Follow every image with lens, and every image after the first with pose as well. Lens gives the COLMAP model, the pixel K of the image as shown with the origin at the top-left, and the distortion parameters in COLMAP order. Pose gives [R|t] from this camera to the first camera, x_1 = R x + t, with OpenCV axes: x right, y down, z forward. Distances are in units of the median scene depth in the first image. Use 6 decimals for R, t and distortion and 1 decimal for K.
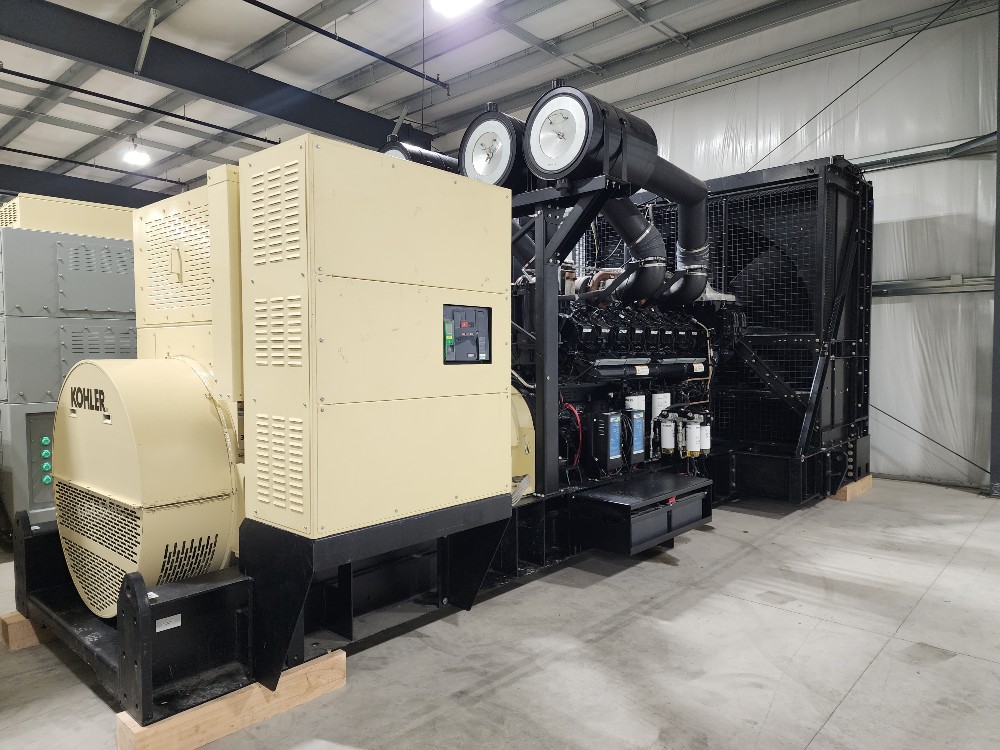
lens RADIAL K [[672.6, 0, 499.1], [0, 672.6, 402.0], [0, 0, 1]] dist [0.078665, -0.083761]
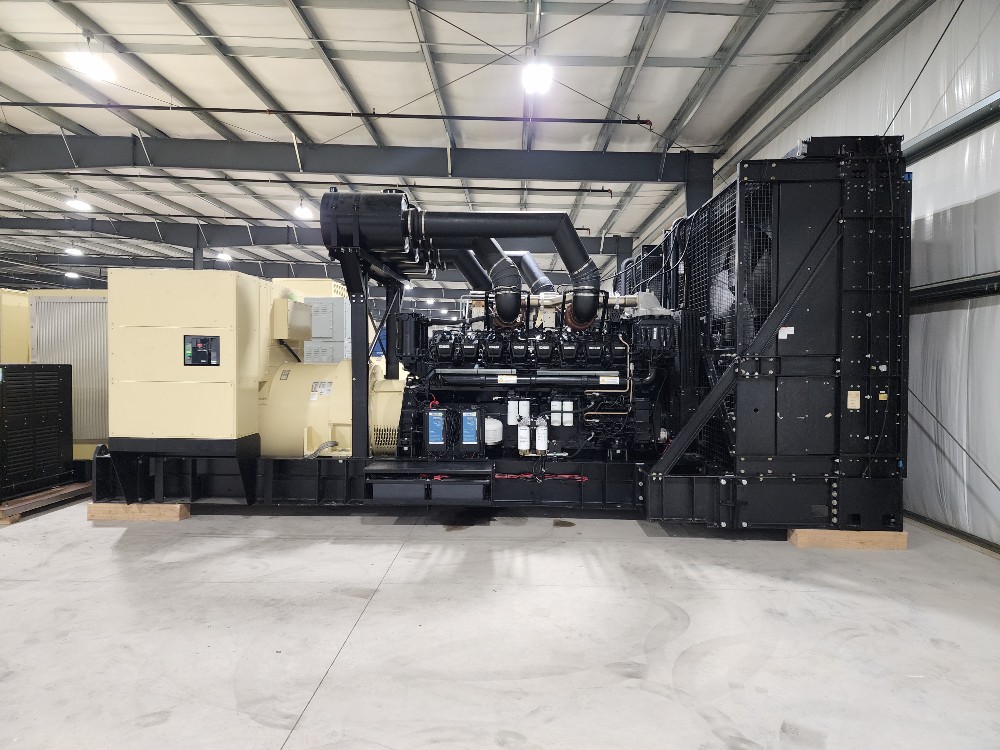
lens RADIAL K [[674.5, 0, 500.0], [0, 674.5, 375.0], [0, 0, 1]] dist [0.081734, -0.077607]
pose [[0.651536, 0.026054, -0.758171, 1.380290], [-0.070244, 0.997188, -0.026096, -0.026567], [0.755359, 0.070259, 0.651534, 0.248772]]
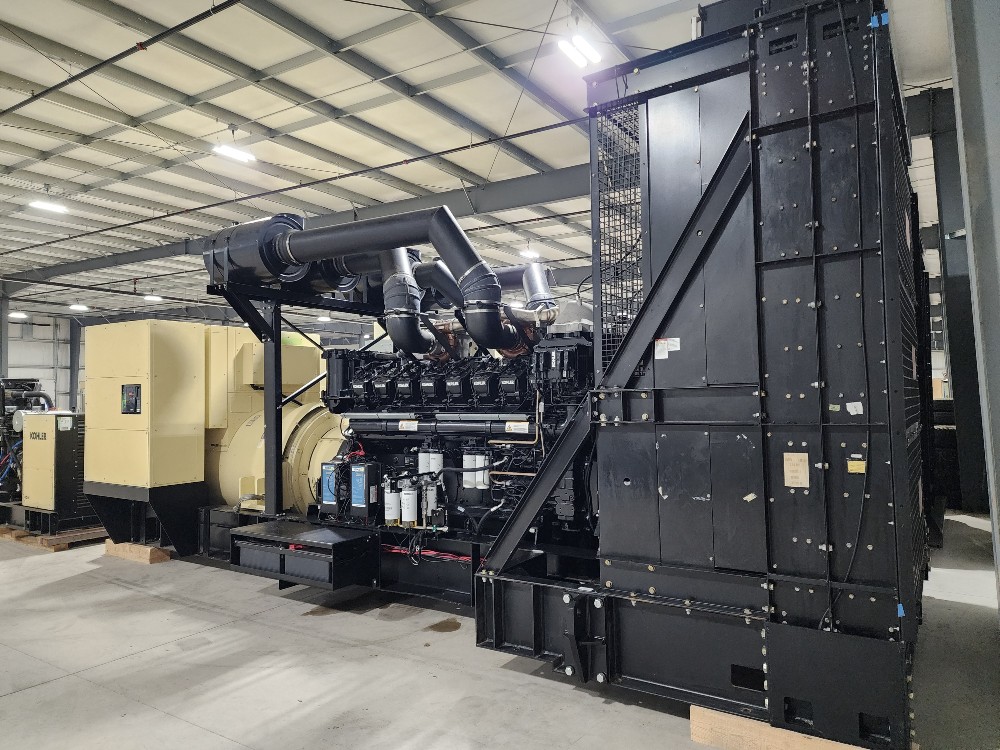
lens RADIAL K [[674.5, 0, 500.0], [0, 674.5, 375.0], [0, 0, 1]] dist [0.081734, -0.077607]
pose [[0.148284, -0.030012, -0.988489, 1.453332], [-0.062024, 0.997289, -0.039584, -0.108447], [0.986998, 0.067180, 0.146021, 1.211811]]
